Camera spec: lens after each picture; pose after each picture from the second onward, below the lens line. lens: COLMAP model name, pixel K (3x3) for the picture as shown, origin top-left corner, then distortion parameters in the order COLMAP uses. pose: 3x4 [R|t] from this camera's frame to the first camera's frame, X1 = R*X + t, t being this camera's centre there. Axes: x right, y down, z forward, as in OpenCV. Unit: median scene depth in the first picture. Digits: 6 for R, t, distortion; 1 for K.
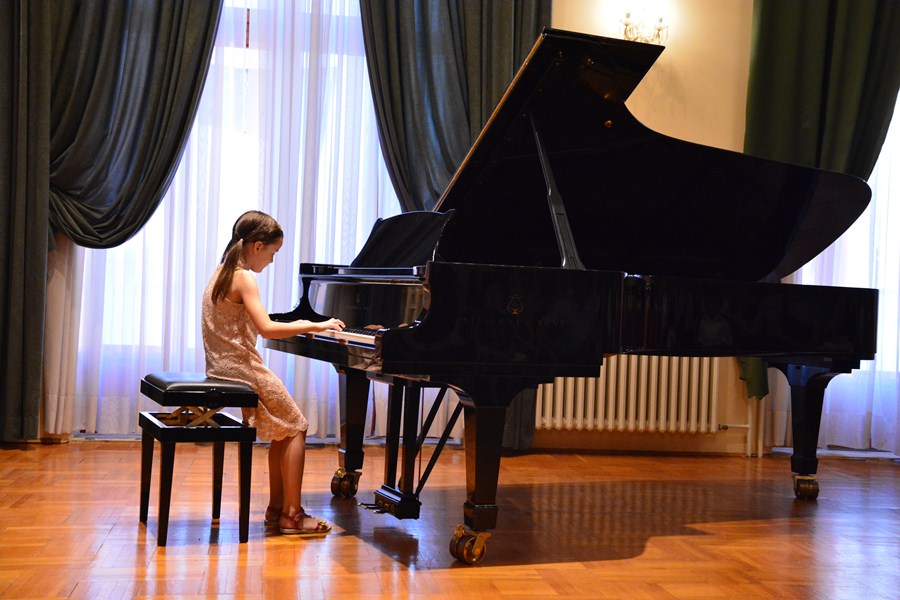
lens RADIAL K [[1233.0, 0, 459.4], [0, 1233.0, 330.7], [0, 0, 1]] dist [0.194992, 0.000000]
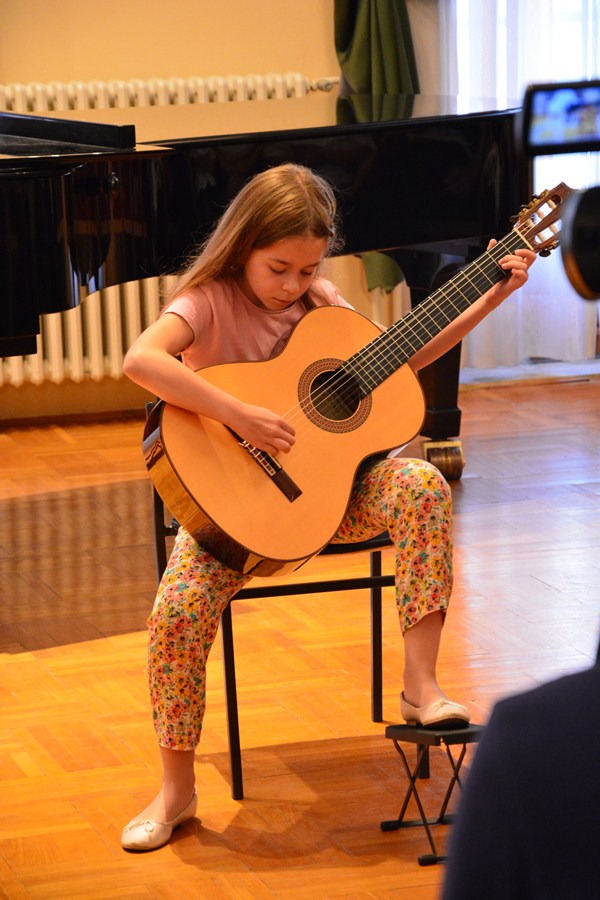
lens RADIAL K [[3583.1, 0, 308.0], [0, 3583.1, 452.9], [0, 0, 1]] dist [1.843241, 0.000000]
pose [[0.989325, -0.092711, 0.112431, 0.027181], [0.074025, 0.984293, 0.160275, -0.135179], [-0.125524, -0.150241, 0.980648, -0.556847]]
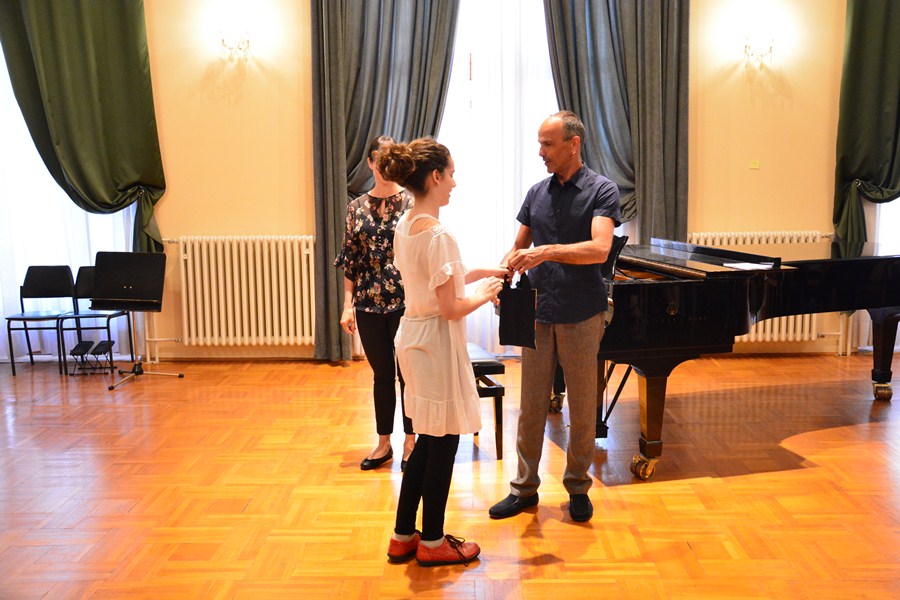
lens RADIAL K [[915.7, 0, 459.7], [0, 915.7, 299.3], [0, 0, 1]] dist [0.022347, 0.000000]
pose [[0.985611, -0.027361, -0.166801, -0.014074], [0.050544, 0.989368, 0.136366, -0.129798], [0.161296, -0.142835, 0.976515, -0.061712]]
